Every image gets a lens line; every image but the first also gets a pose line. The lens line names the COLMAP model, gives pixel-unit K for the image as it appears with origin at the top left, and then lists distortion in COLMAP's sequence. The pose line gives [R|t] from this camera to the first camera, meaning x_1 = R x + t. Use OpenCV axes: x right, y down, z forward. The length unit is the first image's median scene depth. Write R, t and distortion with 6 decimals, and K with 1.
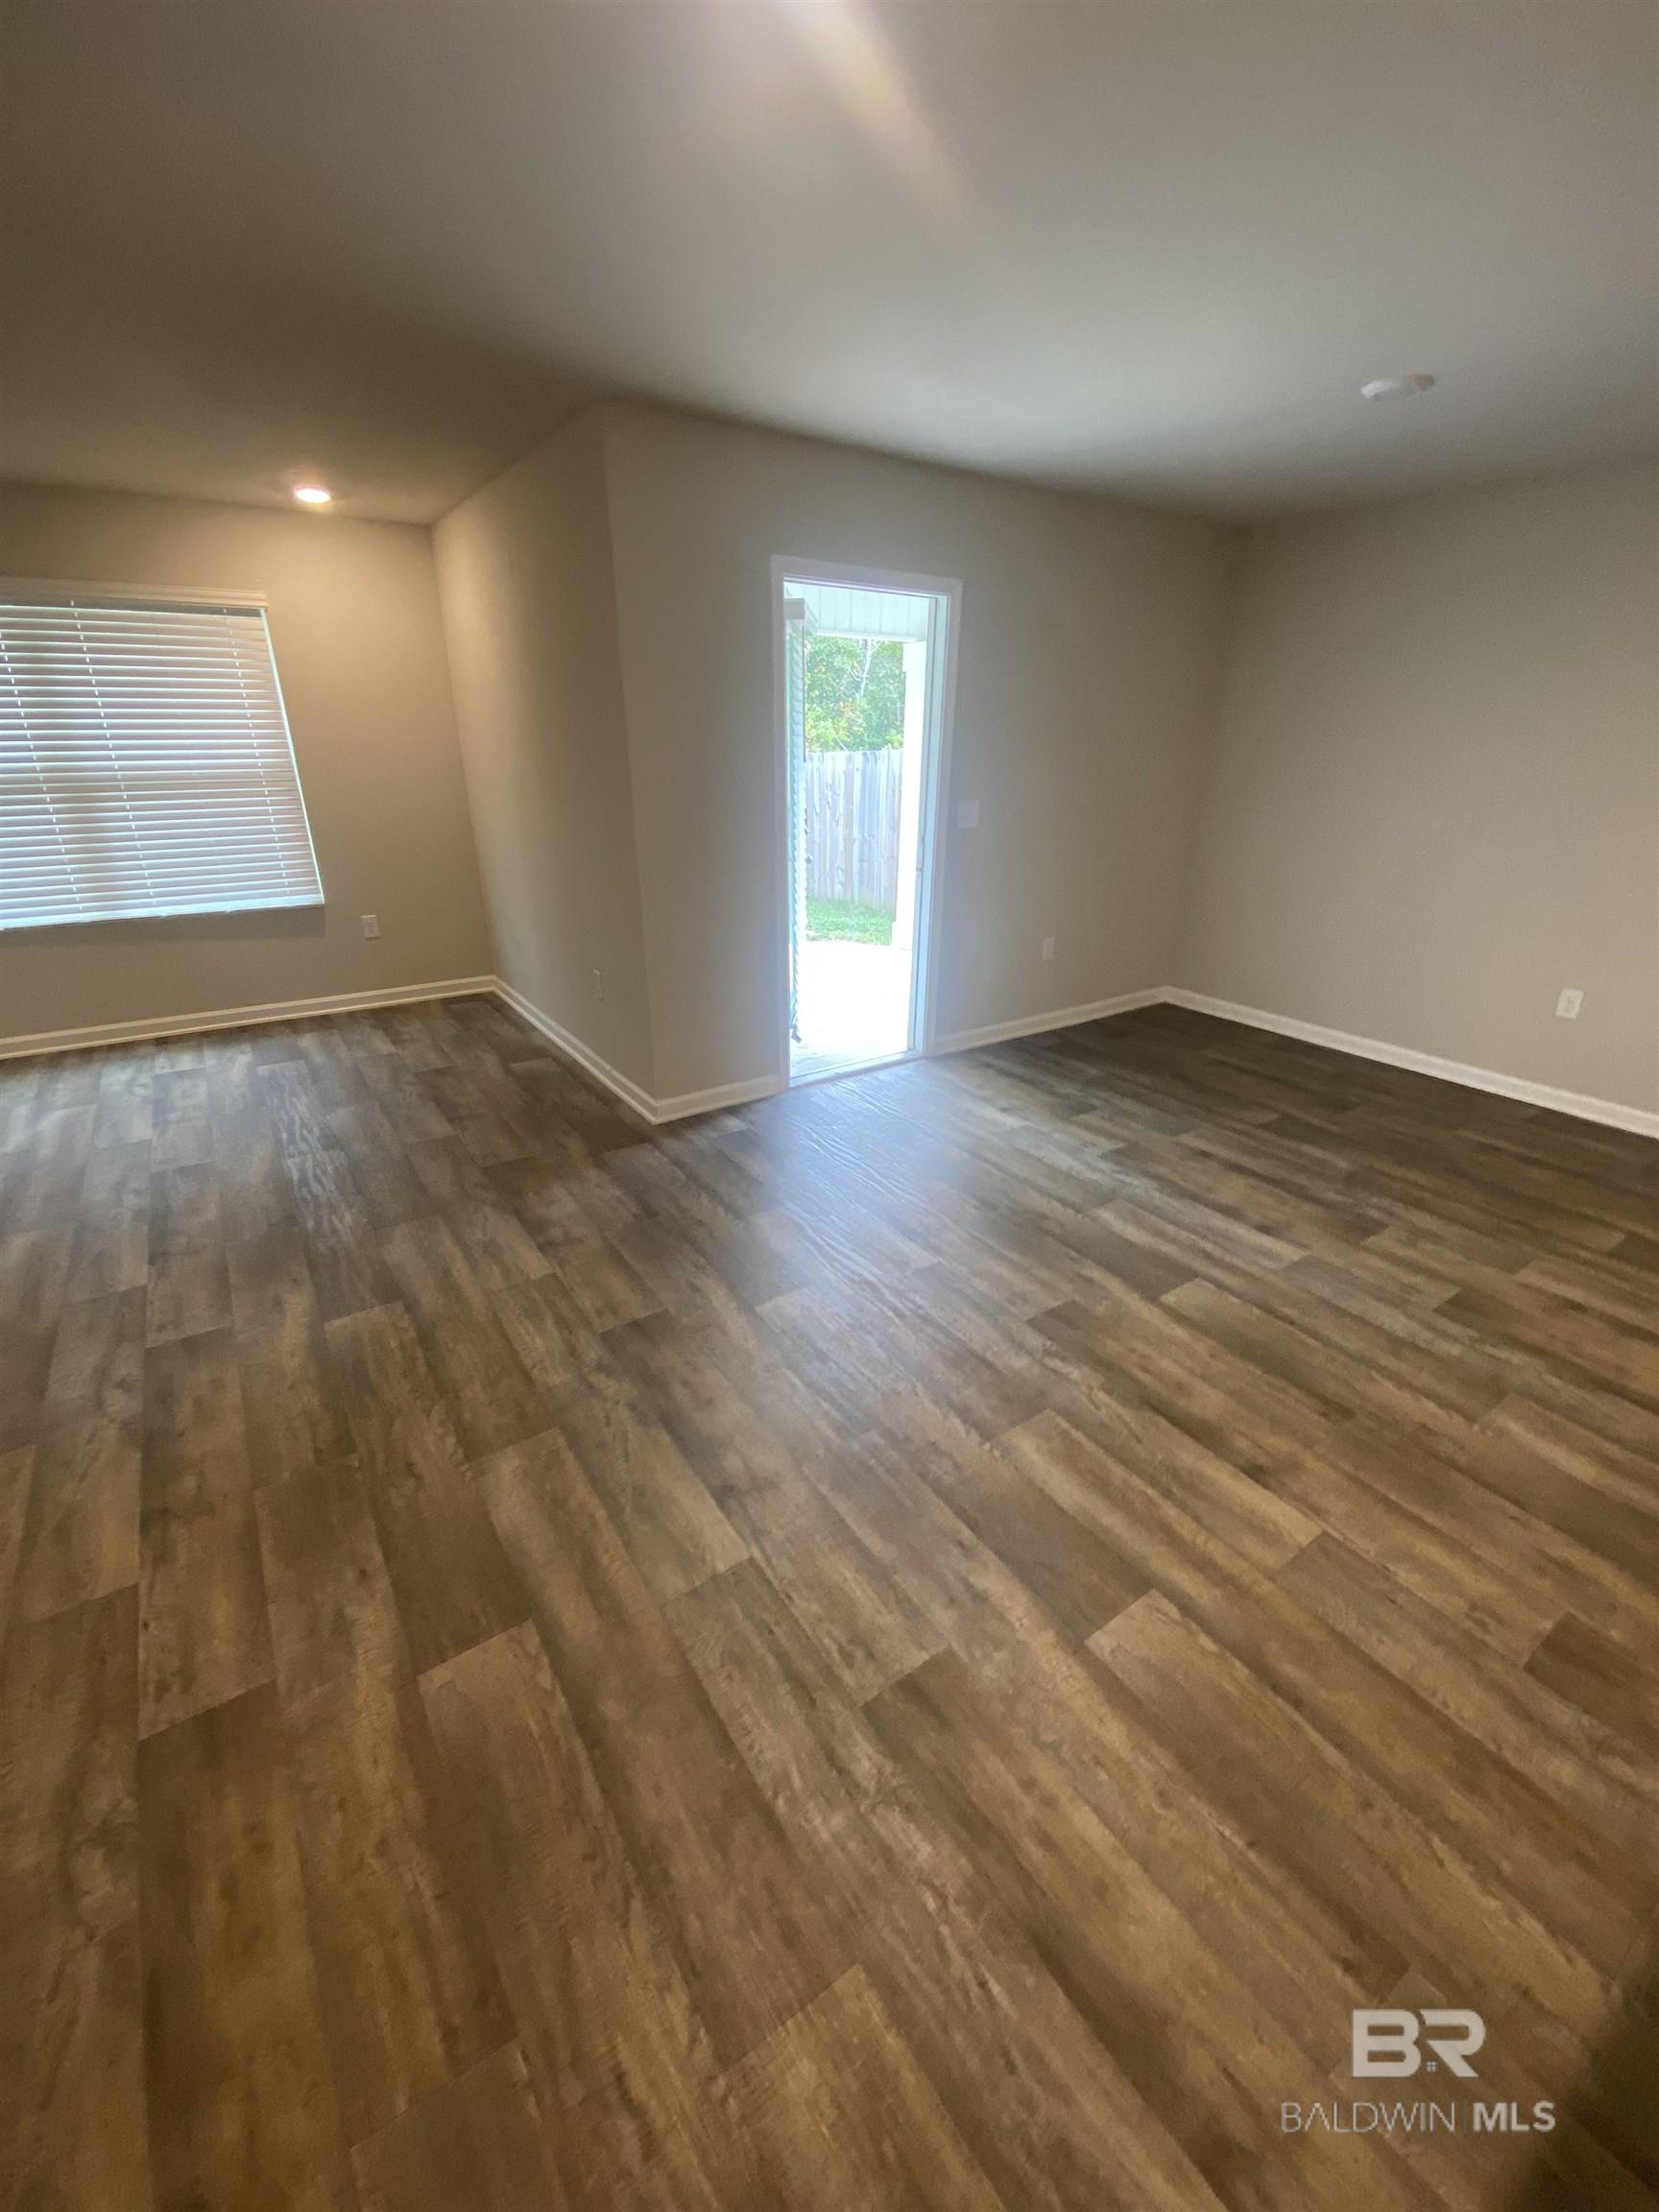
lens RADIAL K [[906.2, 0, 838.6], [0, 906.2, 1091.3], [0, 0, 1]] dist [0.016876, -0.017645]
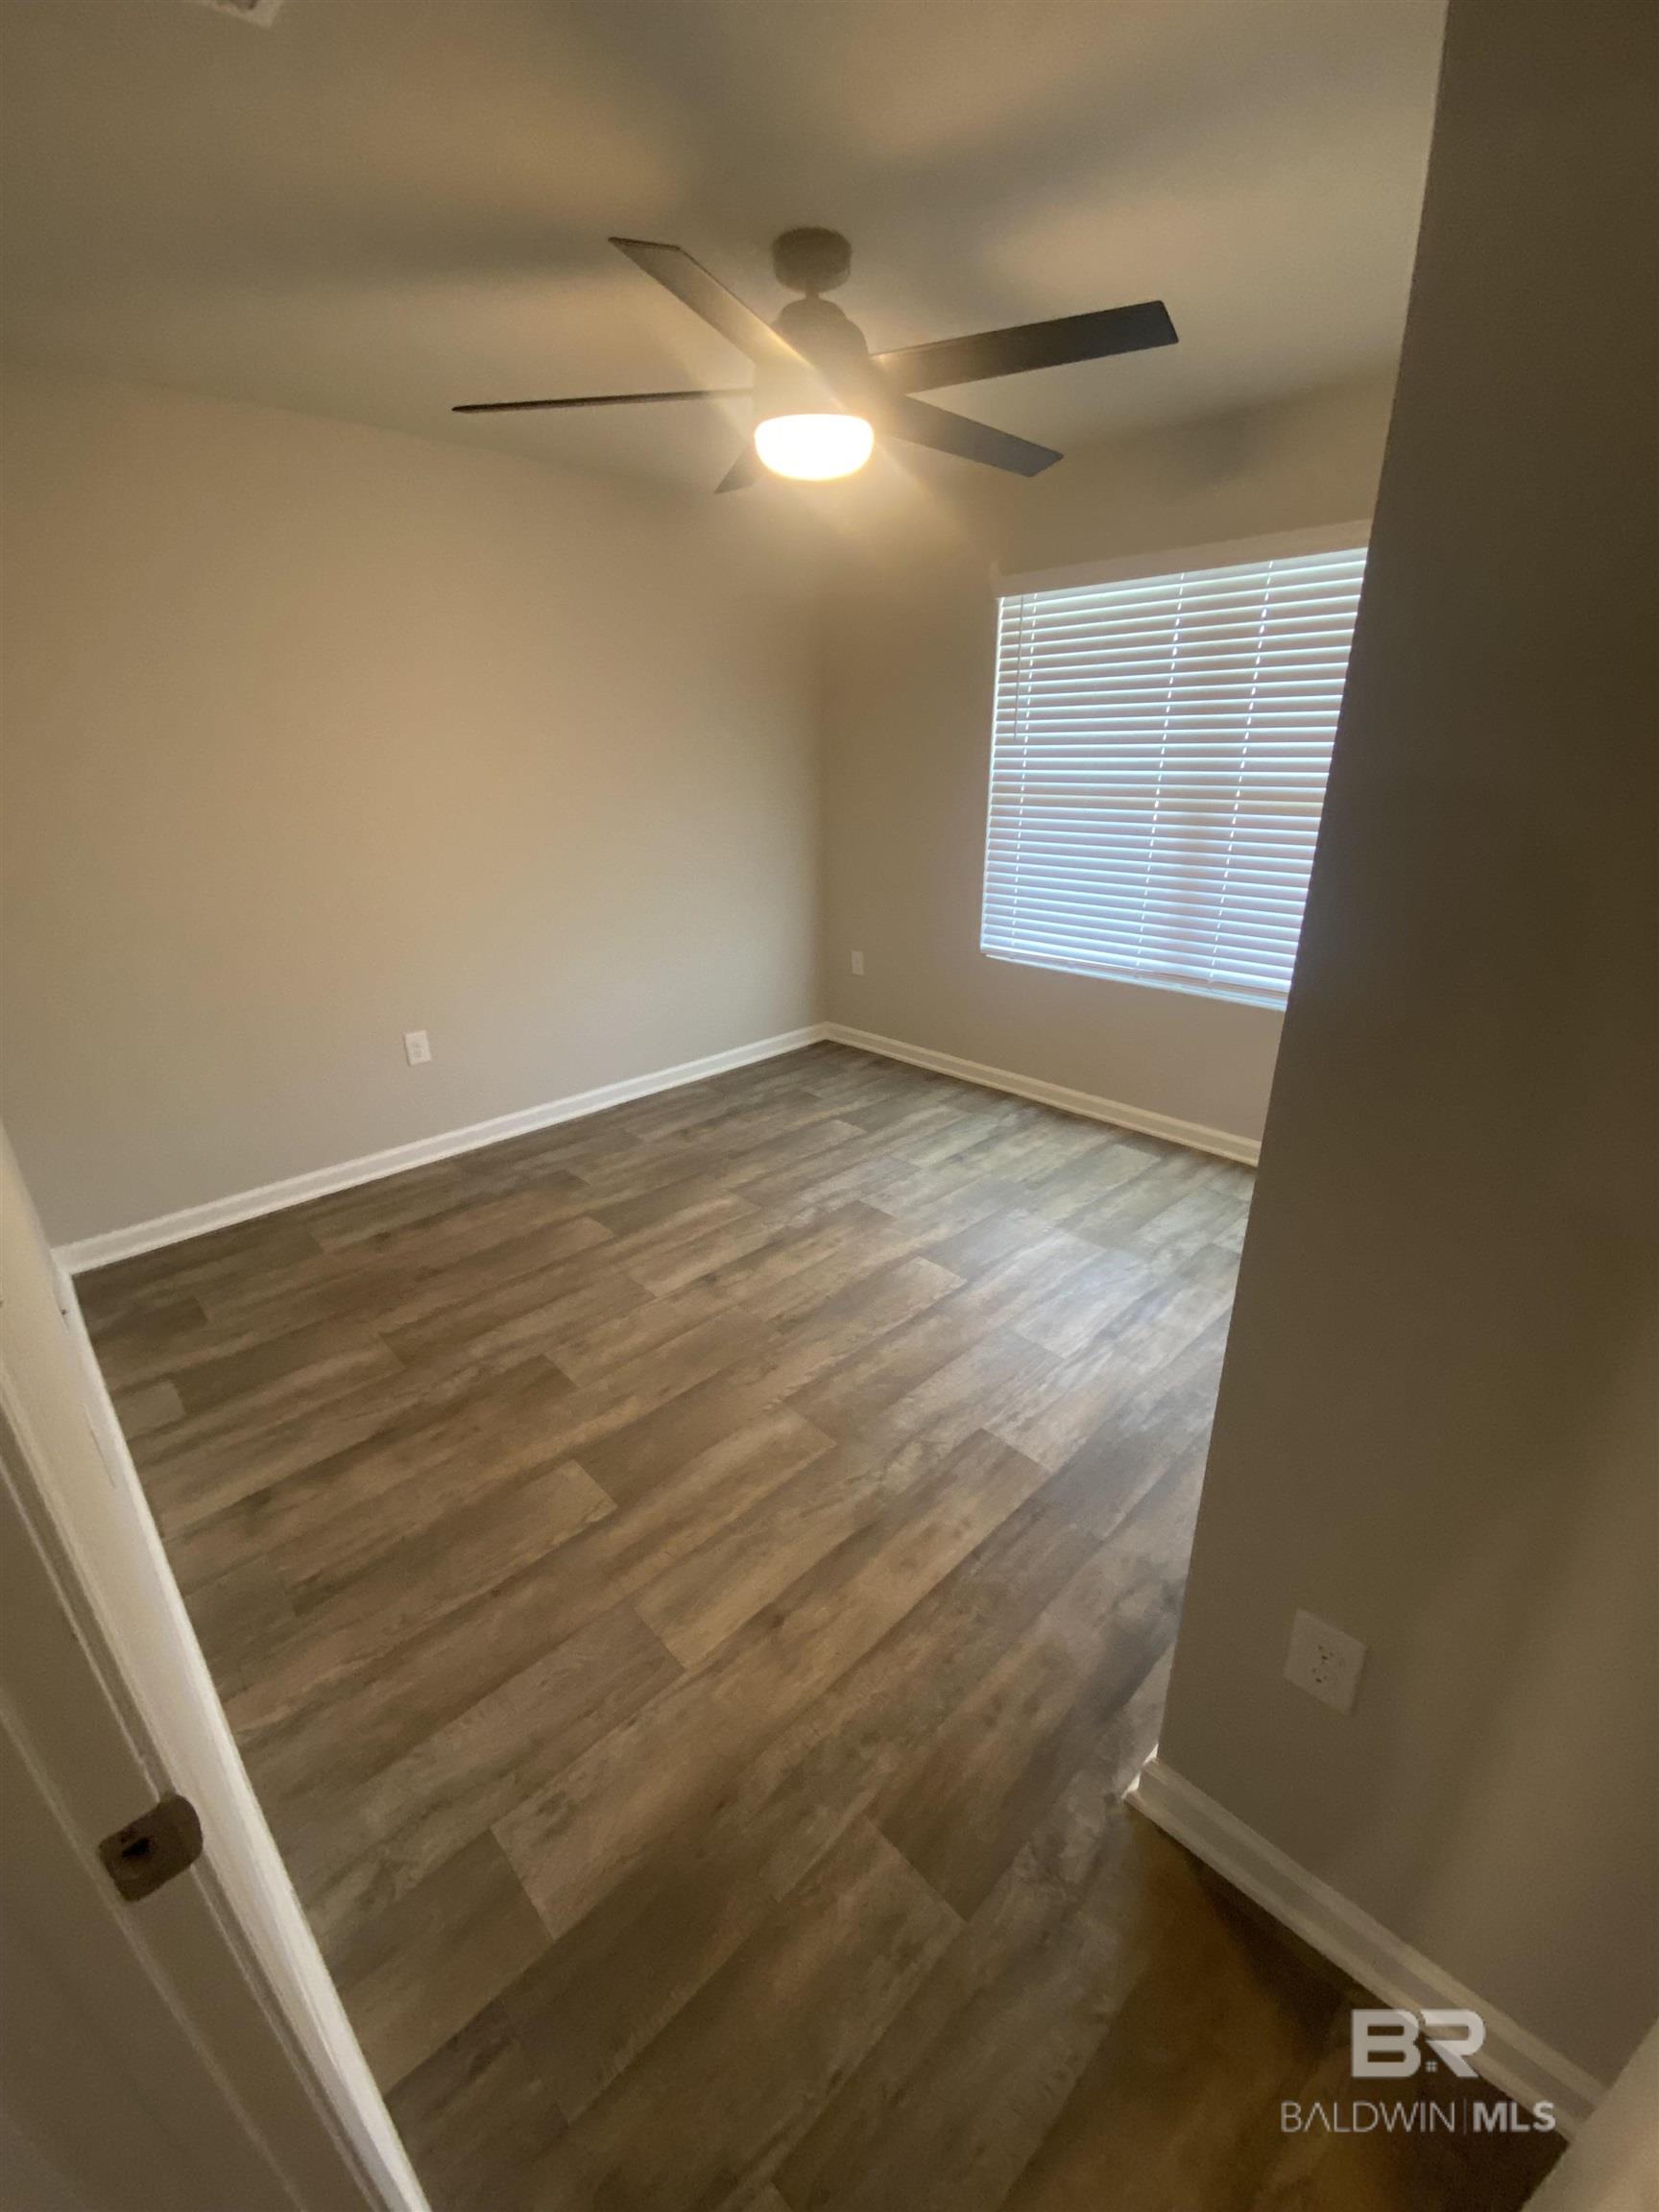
lens RADIAL K [[902.6, 0, 829.5], [0, 902.6, 1106.0], [0, 0, 1]] dist [0.009682, -0.016582]
pose [[0.160060, 0.355513, -0.920864, 1.108021], [-0.349569, 0.892850, 0.283937, -0.264610], [0.923137, 0.276459, 0.267186, 0.727783]]
